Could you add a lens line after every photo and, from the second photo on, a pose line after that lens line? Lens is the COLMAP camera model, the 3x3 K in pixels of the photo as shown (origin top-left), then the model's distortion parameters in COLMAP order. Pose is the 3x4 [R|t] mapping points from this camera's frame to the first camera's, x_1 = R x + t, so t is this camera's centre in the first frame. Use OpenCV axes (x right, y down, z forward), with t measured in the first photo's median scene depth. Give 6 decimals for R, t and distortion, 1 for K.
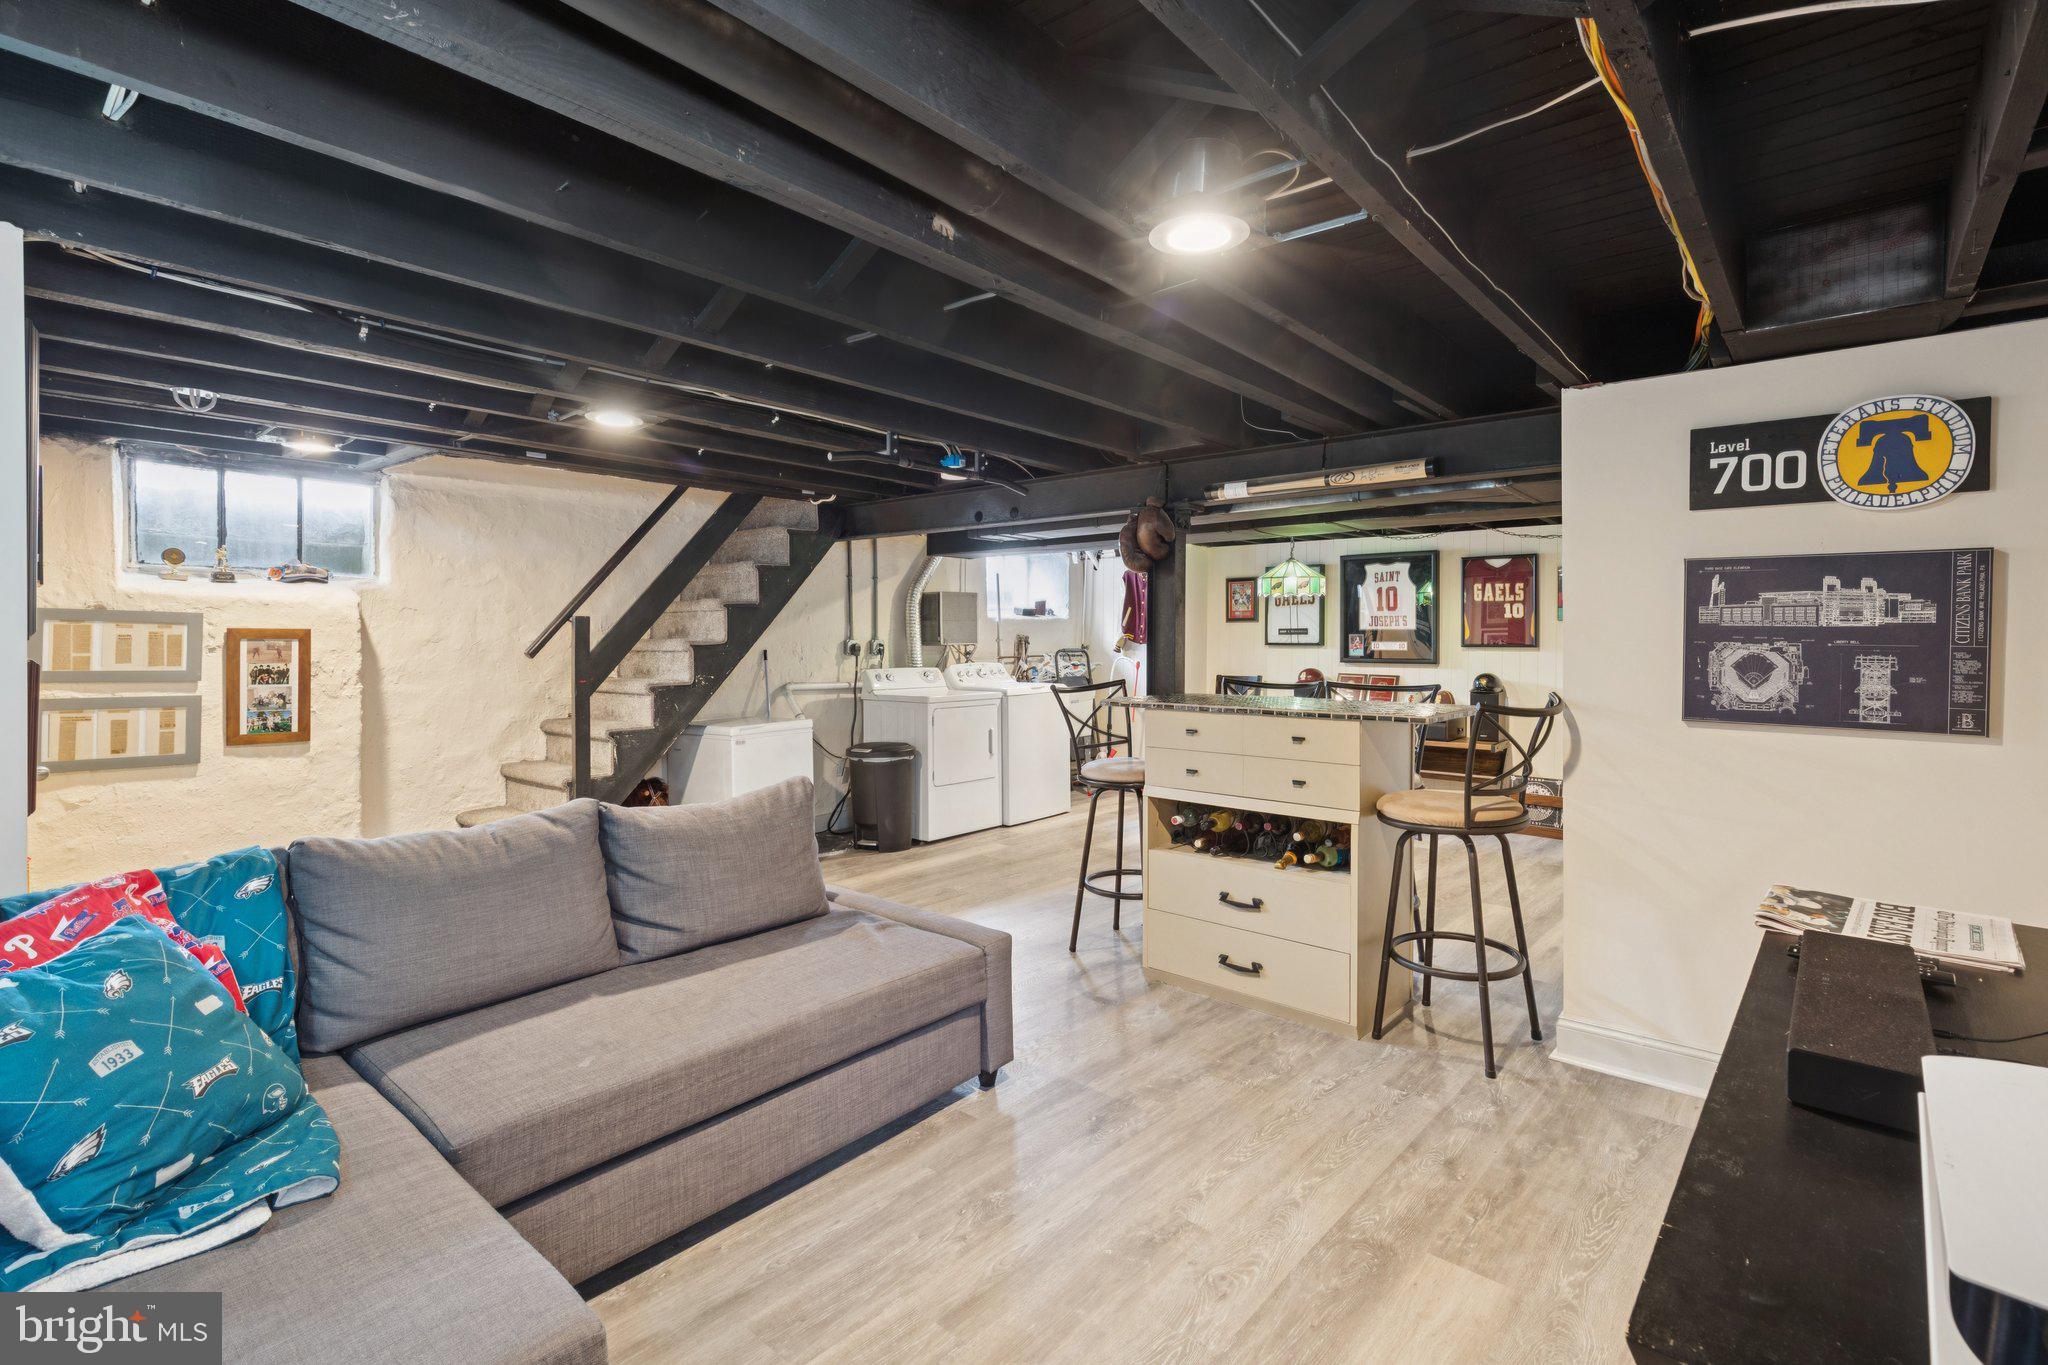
lens RADIAL K [[925.0, 0, 1032.8], [0, 925.0, 645.0], [0, 0, 1]] dist [0.008168, -0.001781]
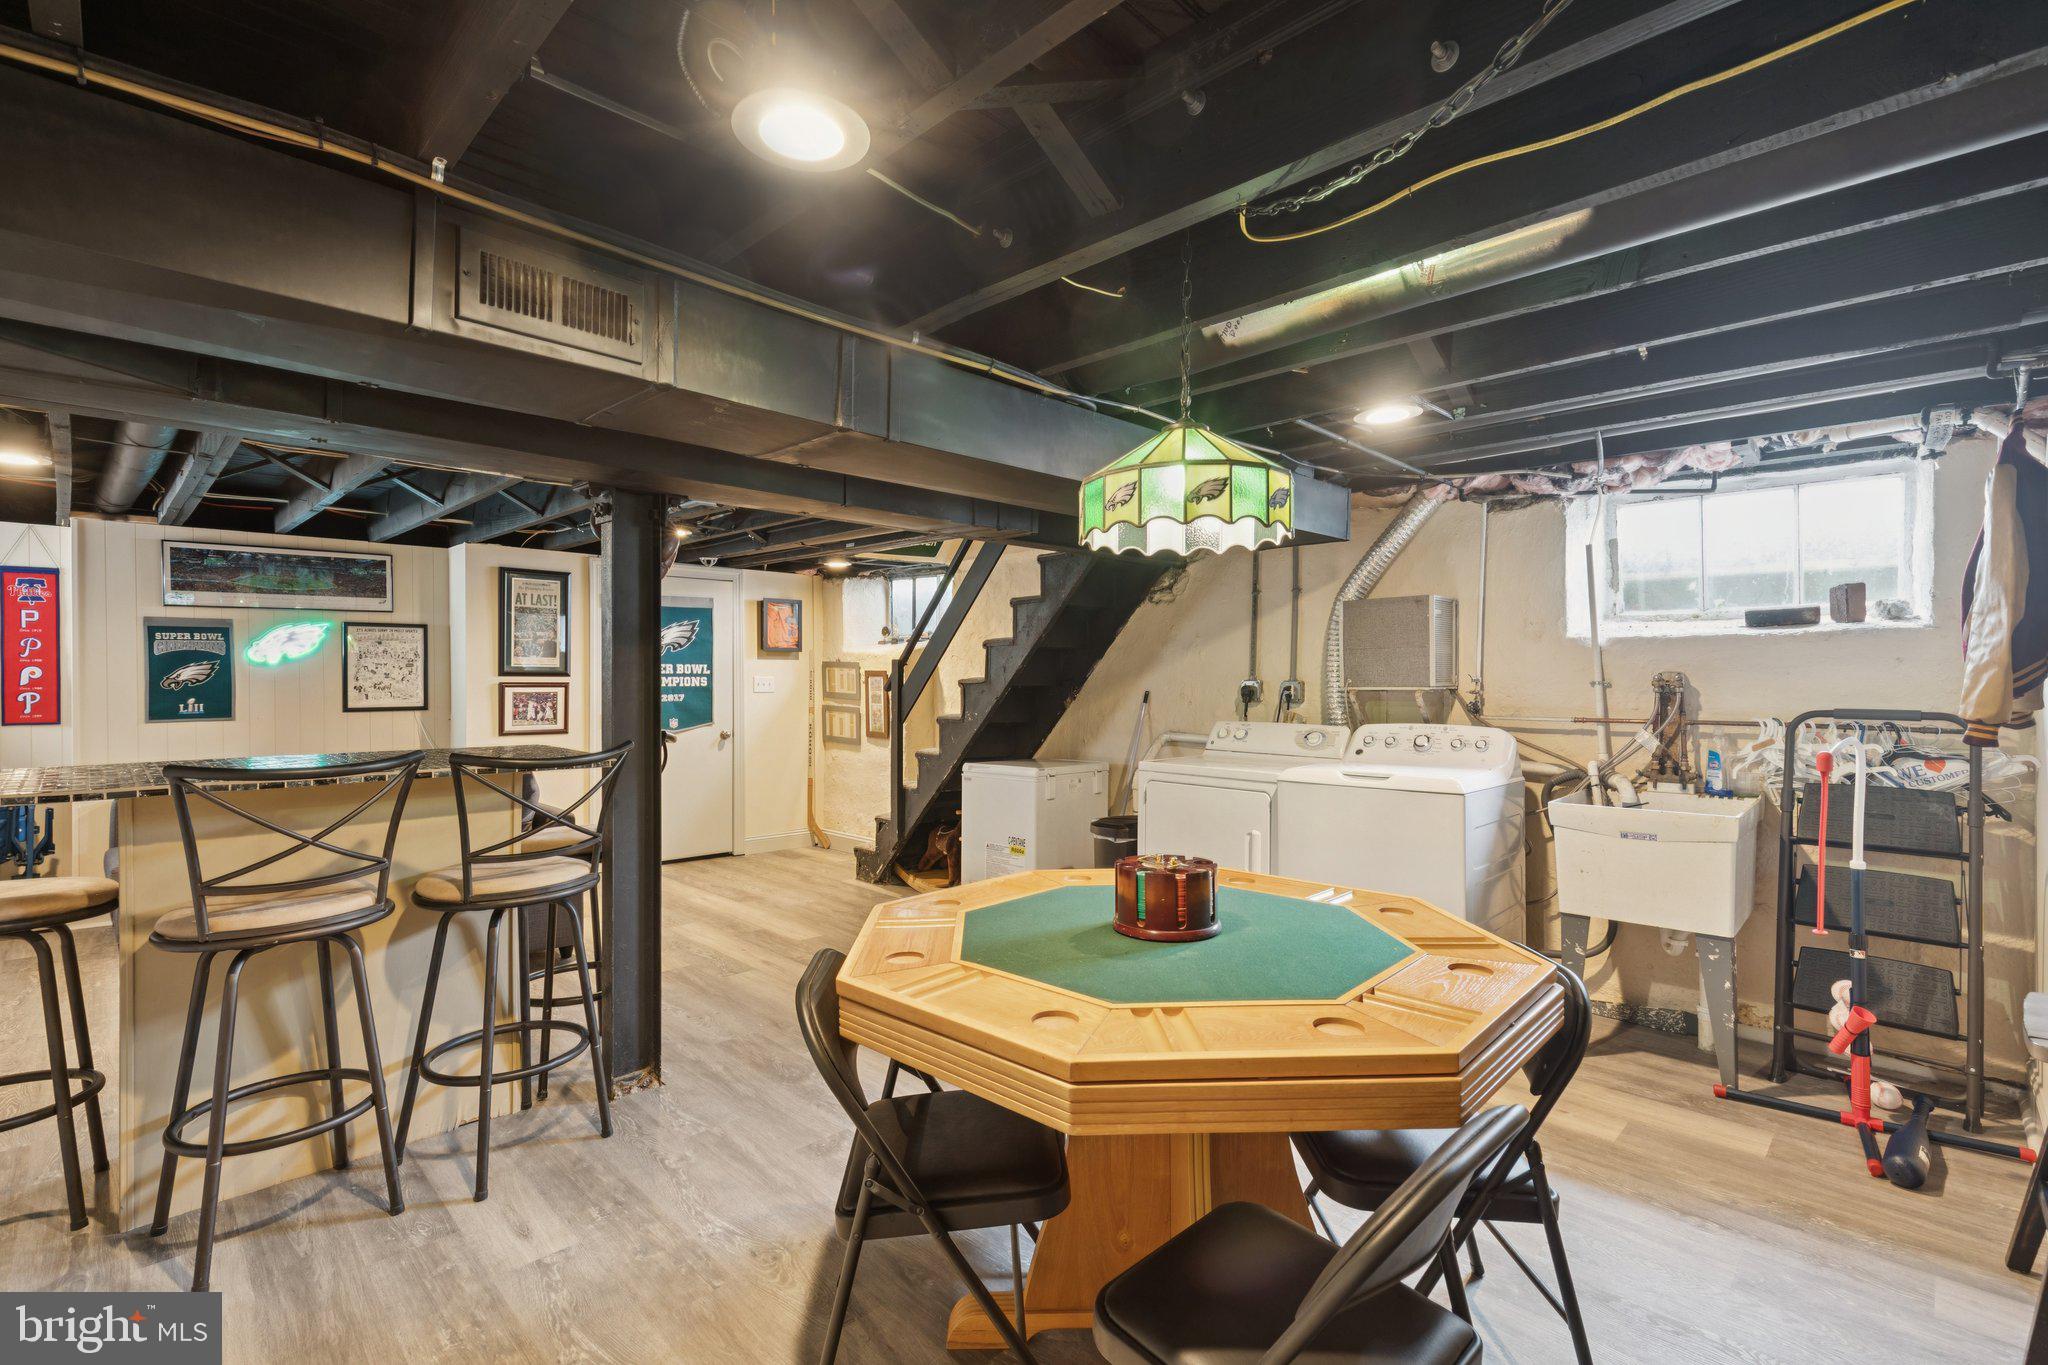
lens RADIAL K [[925.0, 0, 1036.6], [0, 925.0, 679.1], [0, 0, 1]] dist [0.008168, -0.001781]
pose [[-0.051566, 0.003640, -0.998663, 0.523747], [-0.011230, 0.999928, 0.004225, -0.007347], [0.998606, 0.011433, -0.051522, 0.850048]]
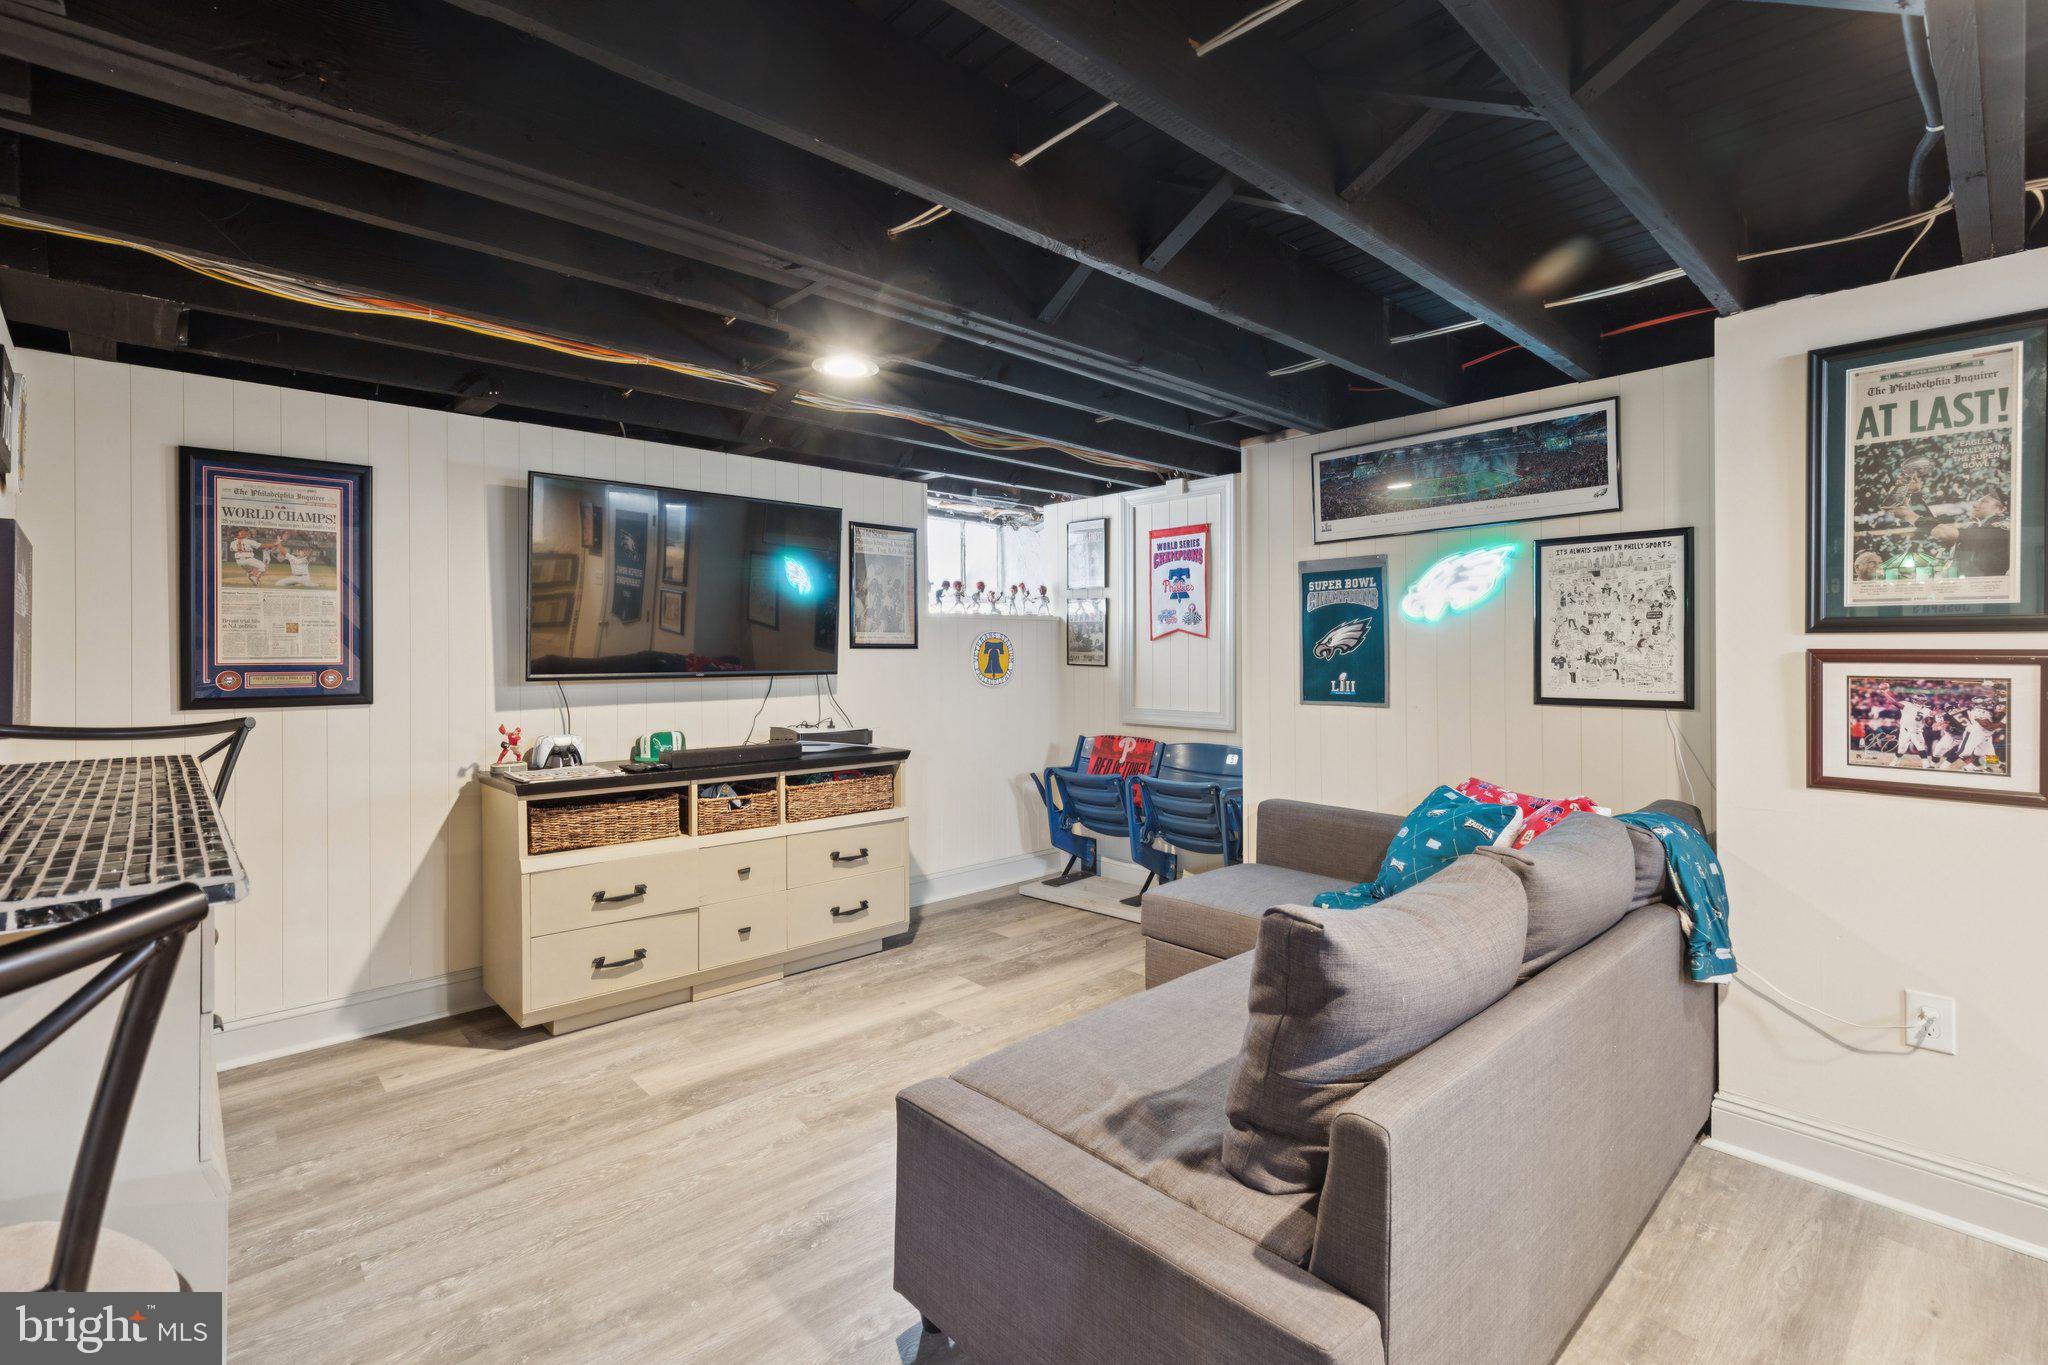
lens RADIAL K [[925.0, 0, 1036.1], [0, 925.0, 649.0], [0, 0, 1]] dist [0.008168, -0.001781]
pose [[-0.995741, 0.000351, 0.092191, -0.072313], [0.000840, 0.999986, 0.005268, 0.002869], [-0.092187, 0.005323, -0.995727, 0.664407]]
